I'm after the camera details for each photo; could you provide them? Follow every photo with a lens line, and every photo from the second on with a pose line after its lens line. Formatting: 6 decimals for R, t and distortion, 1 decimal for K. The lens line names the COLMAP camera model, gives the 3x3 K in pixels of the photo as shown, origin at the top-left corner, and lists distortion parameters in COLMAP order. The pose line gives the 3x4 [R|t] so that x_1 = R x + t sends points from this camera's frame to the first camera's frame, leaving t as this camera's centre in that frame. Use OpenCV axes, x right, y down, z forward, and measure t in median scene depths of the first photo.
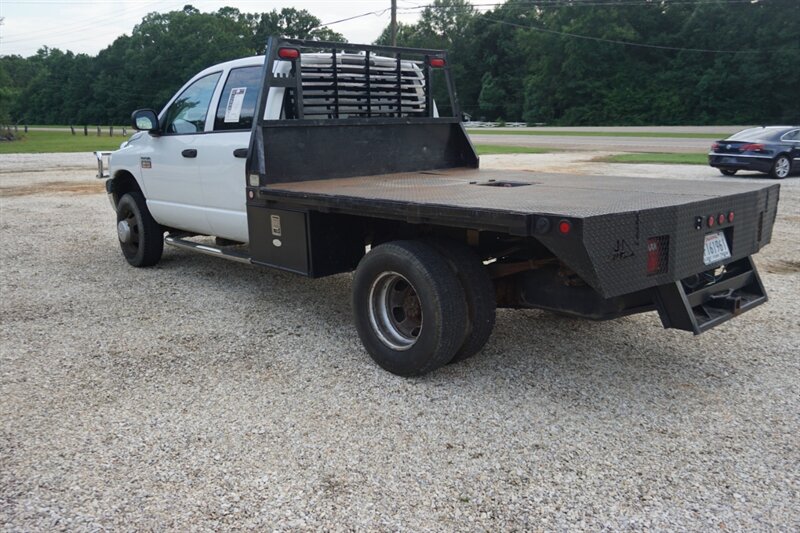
lens RADIAL K [[690.7, 0, 400.0], [0, 690.7, 266.5], [0, 0, 1]] dist [-0.008308, 0.002350]
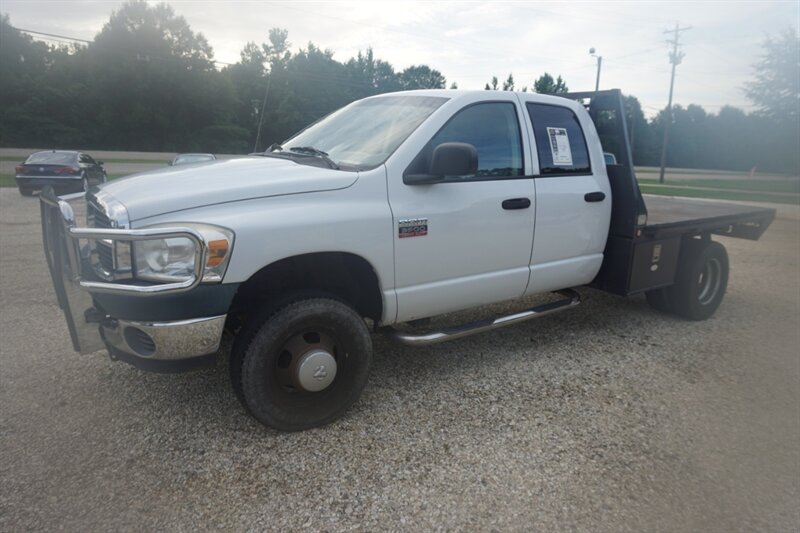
lens RADIAL K [[536.7, 0, 400.0], [0, 536.7, 266.5], [0, 0, 1]] dist [-0.052494, 0.041610]
pose [[0.133574, -0.198567, 0.970942, -0.159382], [0.175344, 0.969001, 0.174048, -0.038592], [-0.975404, 0.147000, 0.164251, 0.179171]]
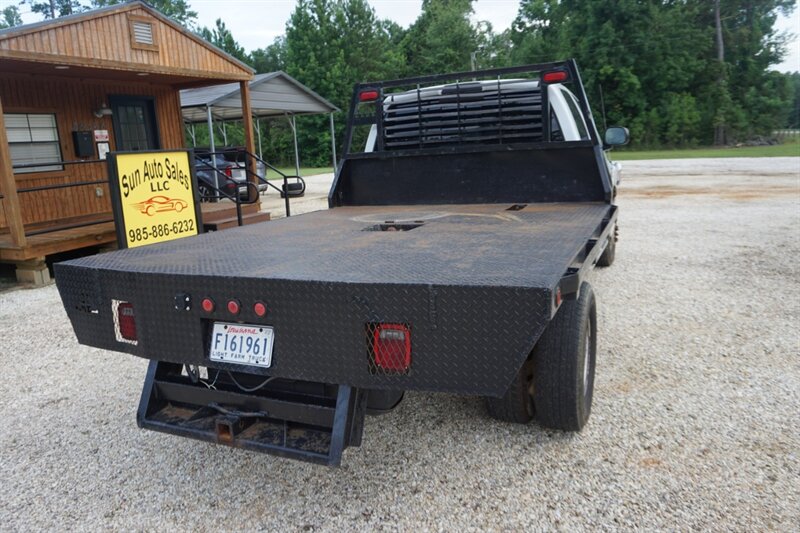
lens RADIAL K [[583.2, 0, 400.0], [0, 583.2, 266.5], [0, 0, 1]] dist [-0.044314, 0.032021]
pose [[0.392294, 0.169605, -0.904068, 0.116161], [-0.141384, 0.982293, 0.122930, -0.022641], [0.908909, 0.079597, 0.409327, 0.098532]]
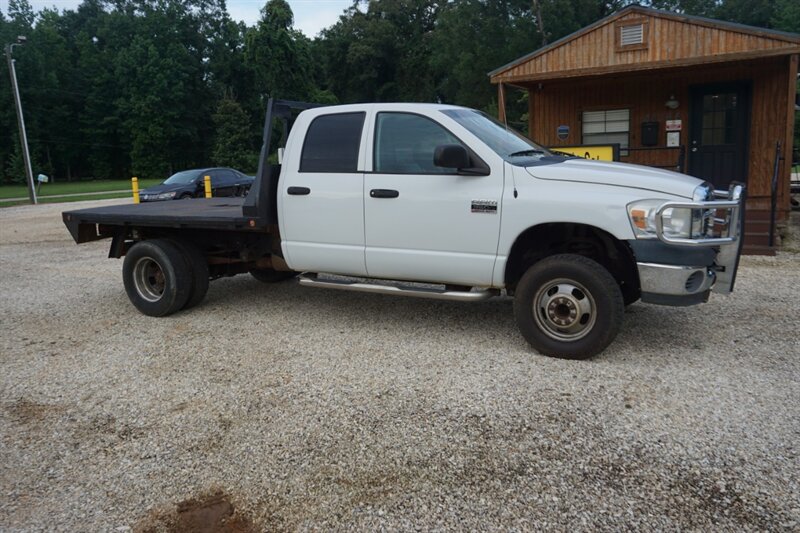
lens RADIAL K [[627.9, 0, 400.0], [0, 627.9, 266.5], [0, 0, 1]] dist [-0.034286, 0.034104]
pose [[-0.942511, 0.087039, -0.322642, 0.036733], [-0.036881, 0.932494, 0.359297, -0.075390], [0.332134, 0.350541, -0.875676, 0.350529]]
